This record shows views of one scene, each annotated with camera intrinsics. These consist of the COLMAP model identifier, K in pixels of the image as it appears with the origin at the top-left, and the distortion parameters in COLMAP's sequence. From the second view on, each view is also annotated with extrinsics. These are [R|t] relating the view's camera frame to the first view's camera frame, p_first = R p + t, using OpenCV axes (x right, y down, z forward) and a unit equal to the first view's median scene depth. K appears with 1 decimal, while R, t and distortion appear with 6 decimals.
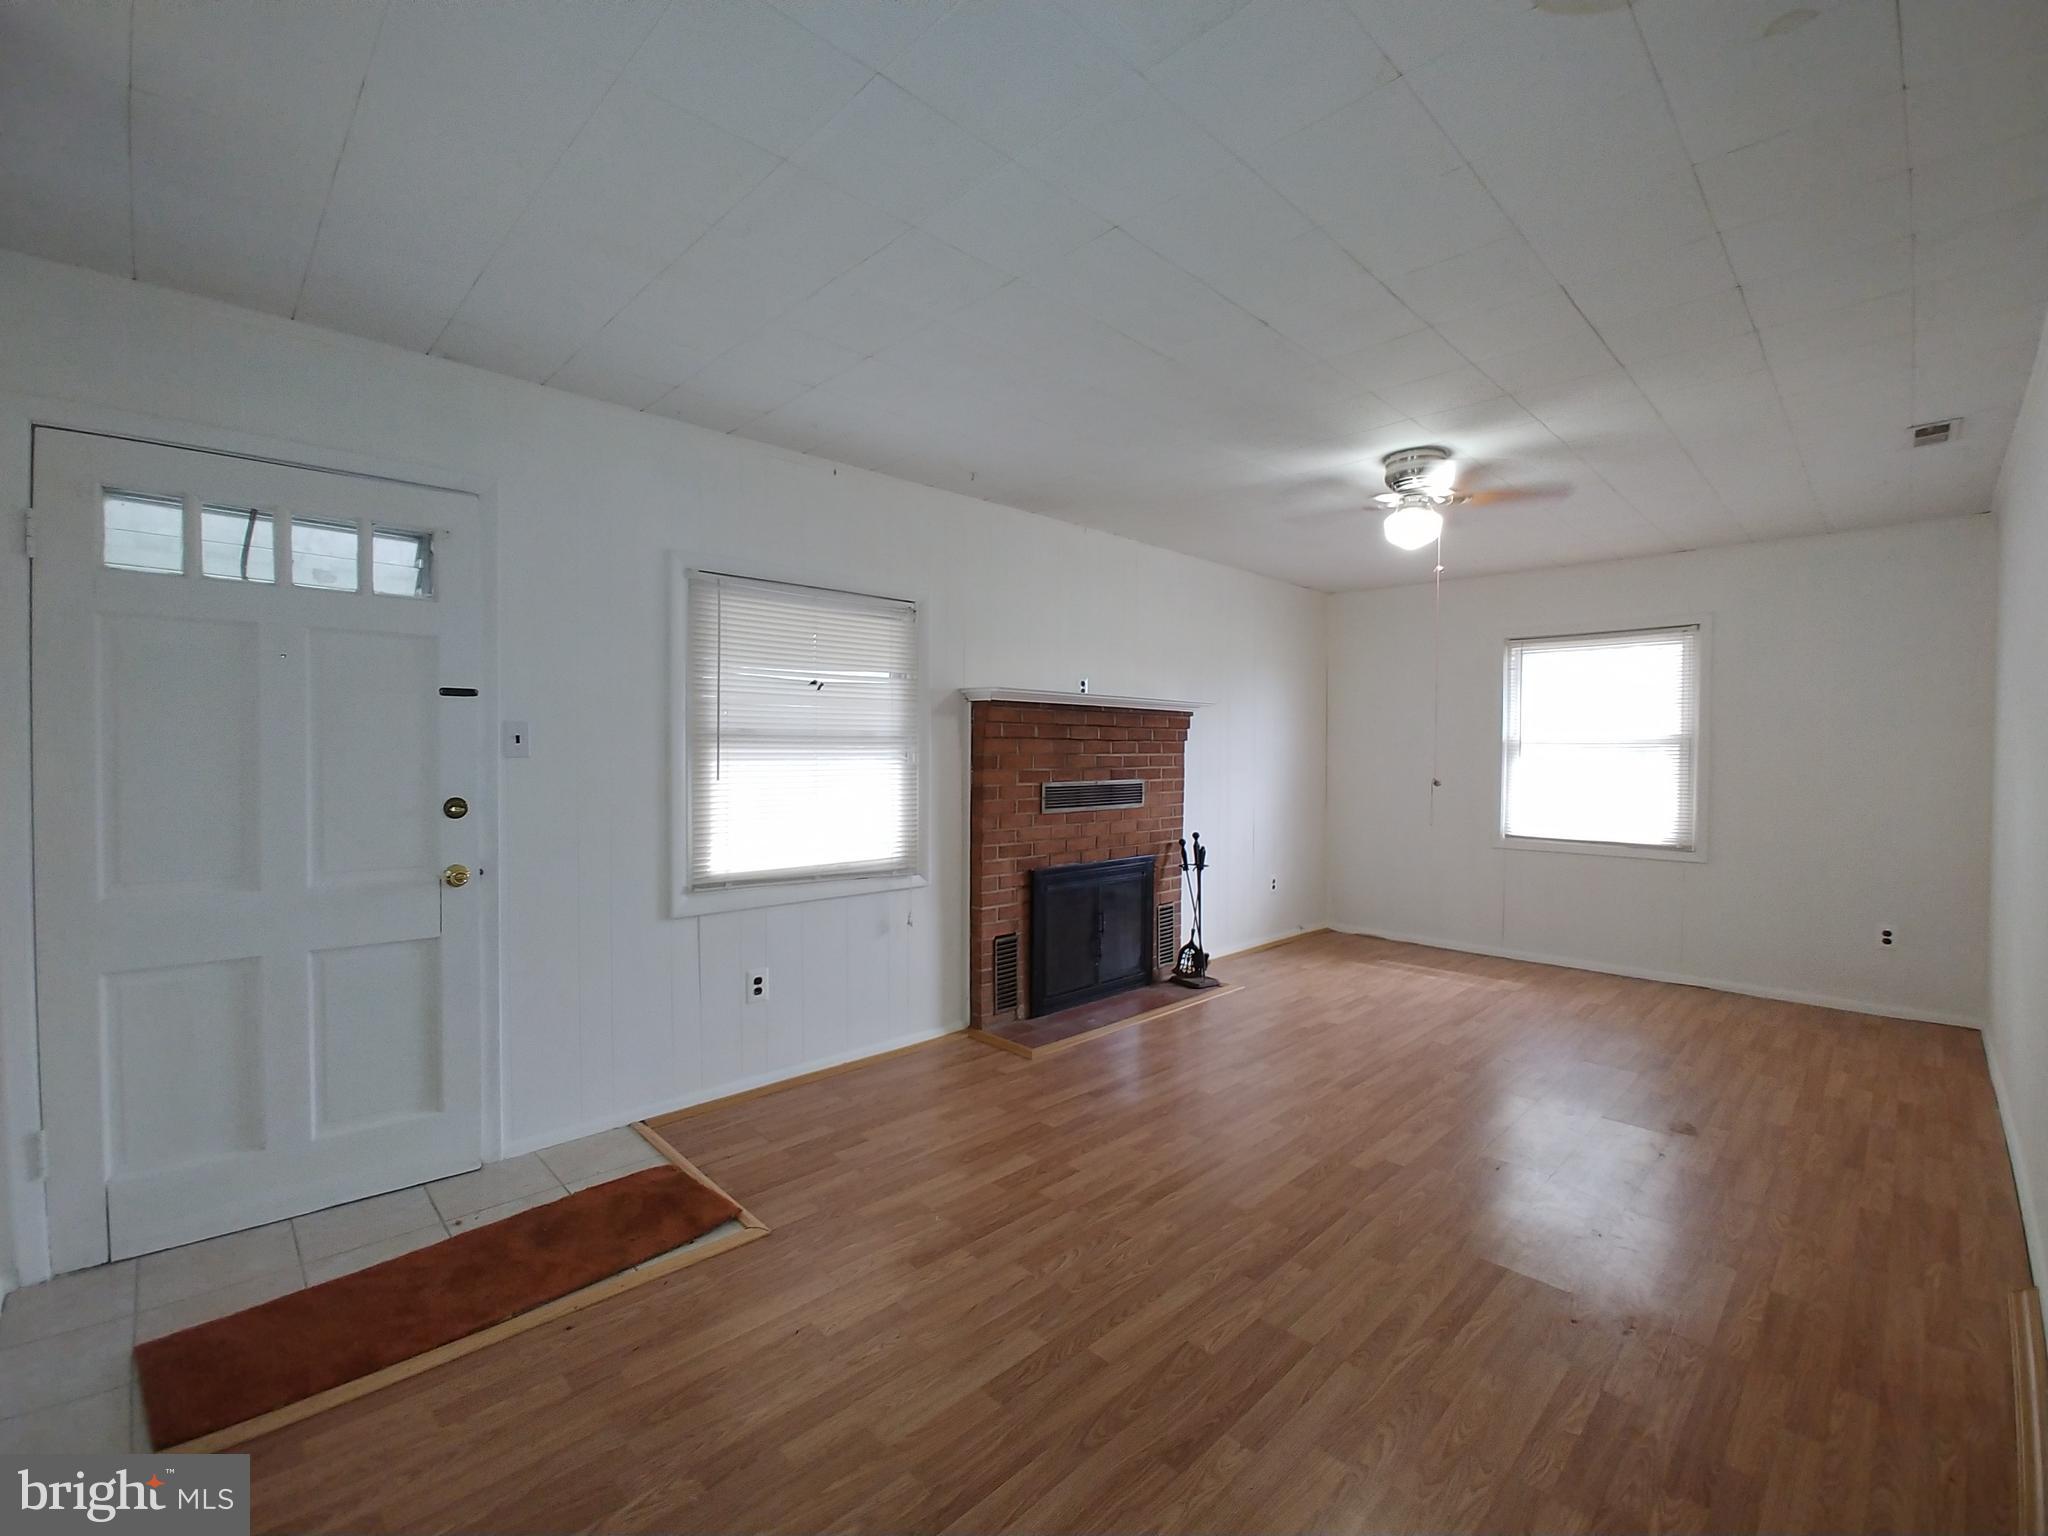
lens RADIAL K [[877.1, 0, 1030.6], [0, 877.1, 764.6], [0, 0, 1]] dist [-0.029607, -0.000352]
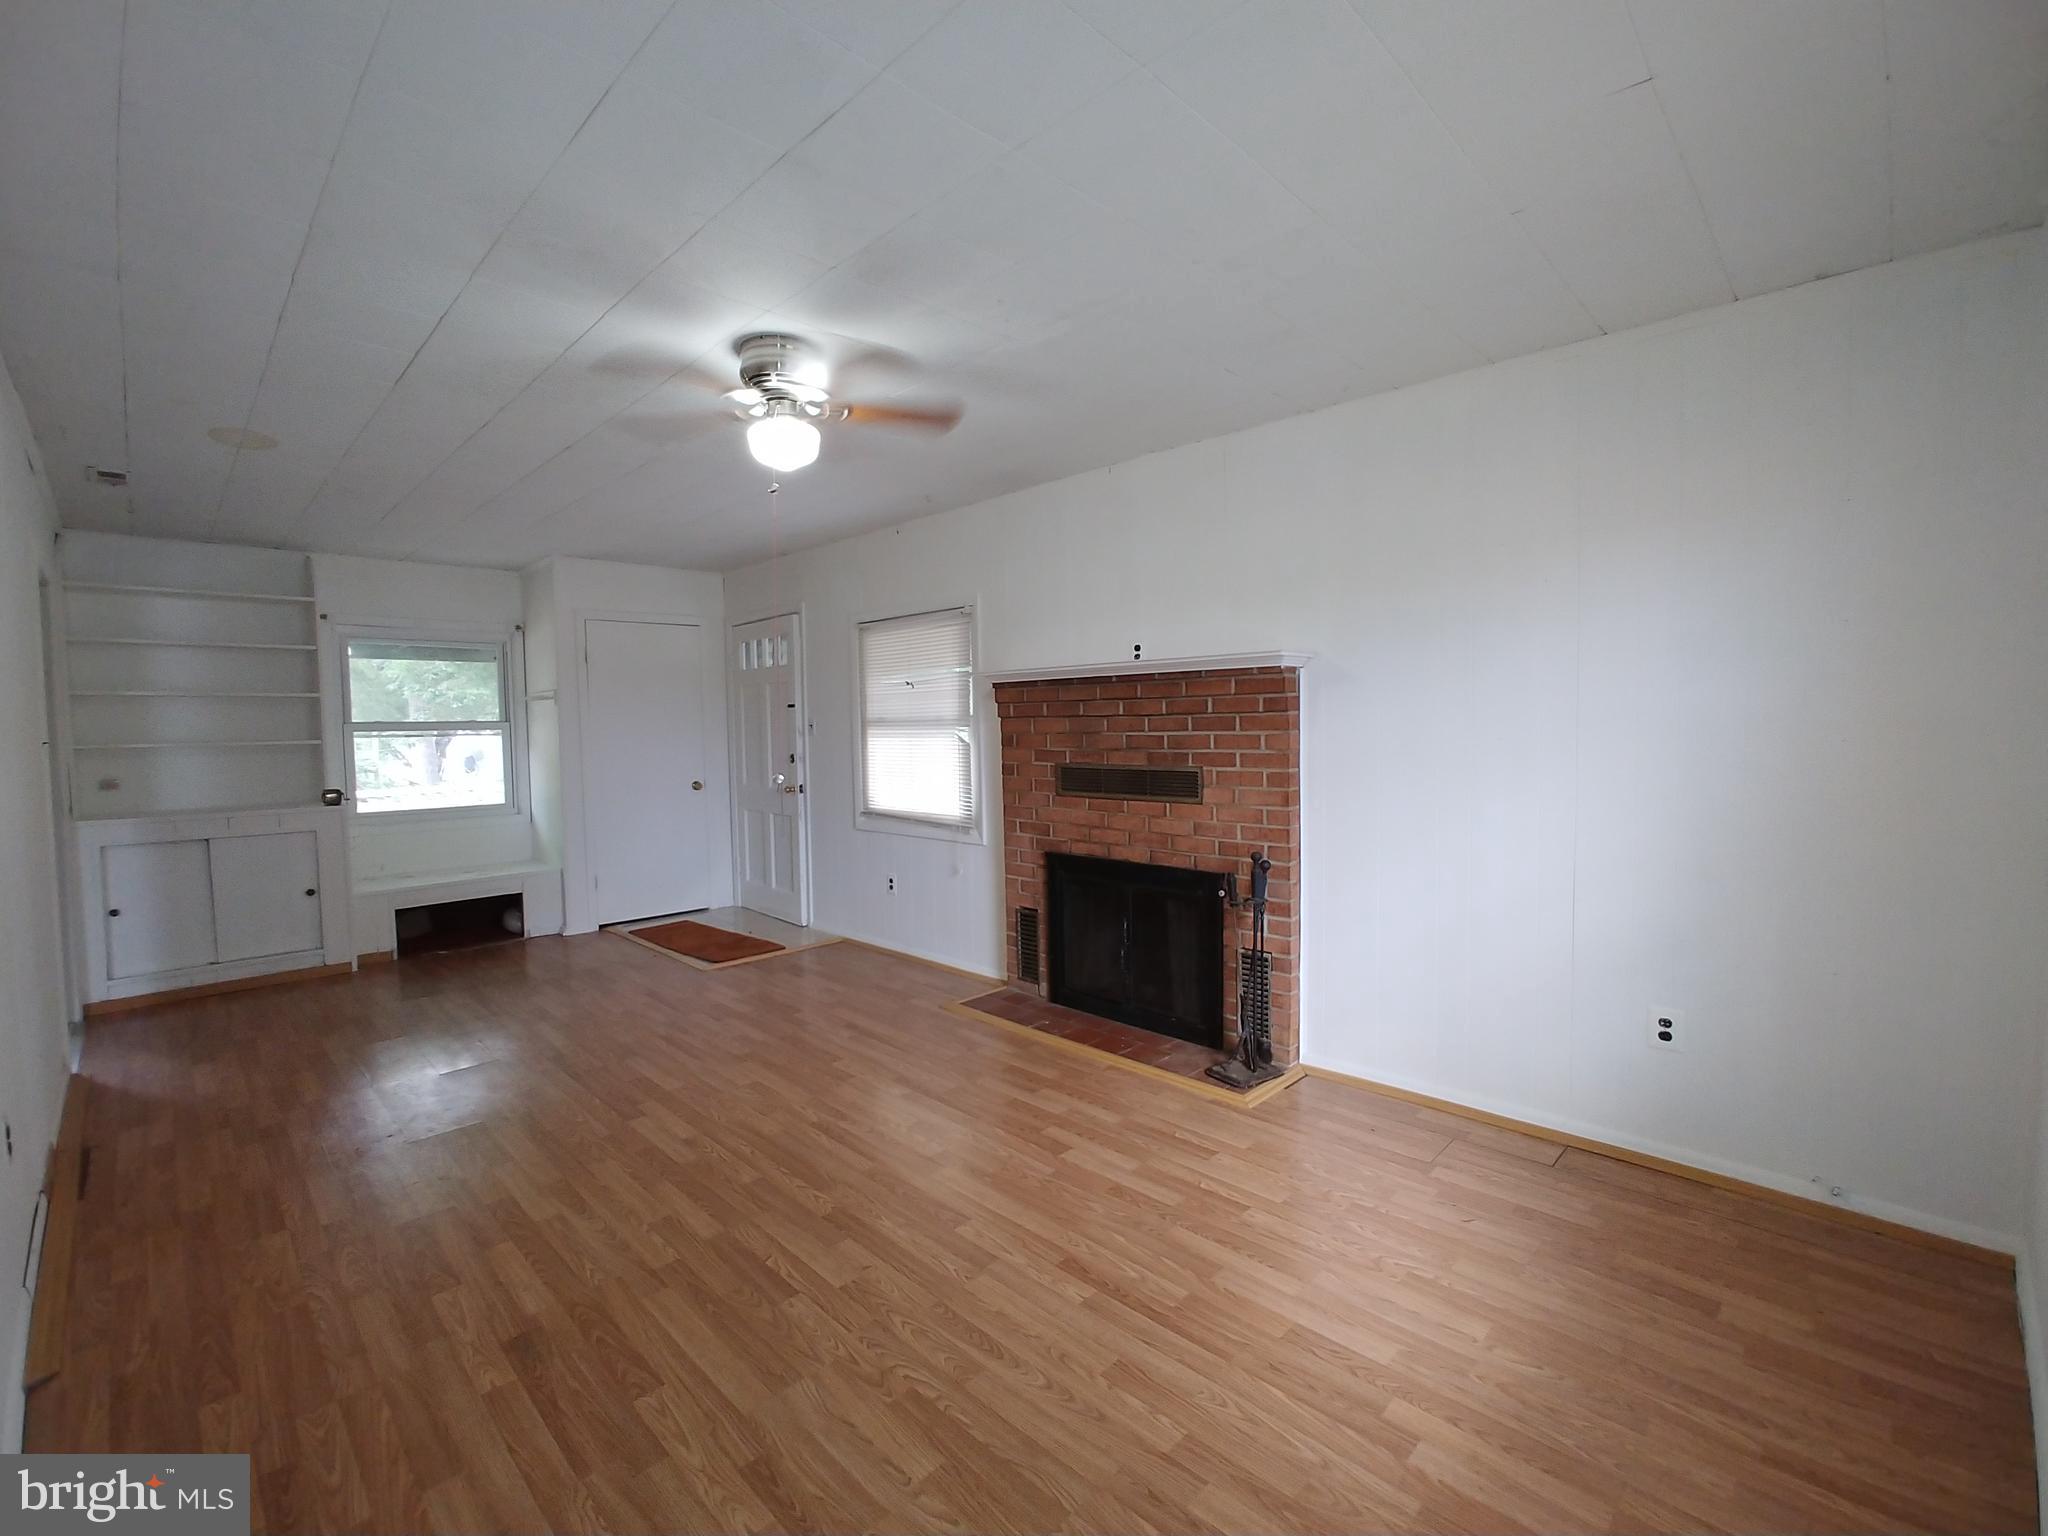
lens RADIAL K [[877.1, 0, 1030.6], [0, 877.1, 764.6], [0, 0, 1]] dist [-0.029607, -0.000352]
pose [[0.029246, 0.041388, -0.998715, 0.983527], [-0.001198, 0.999143, 0.041371, -0.016954], [0.999572, -0.000013, 0.029271, 0.960333]]
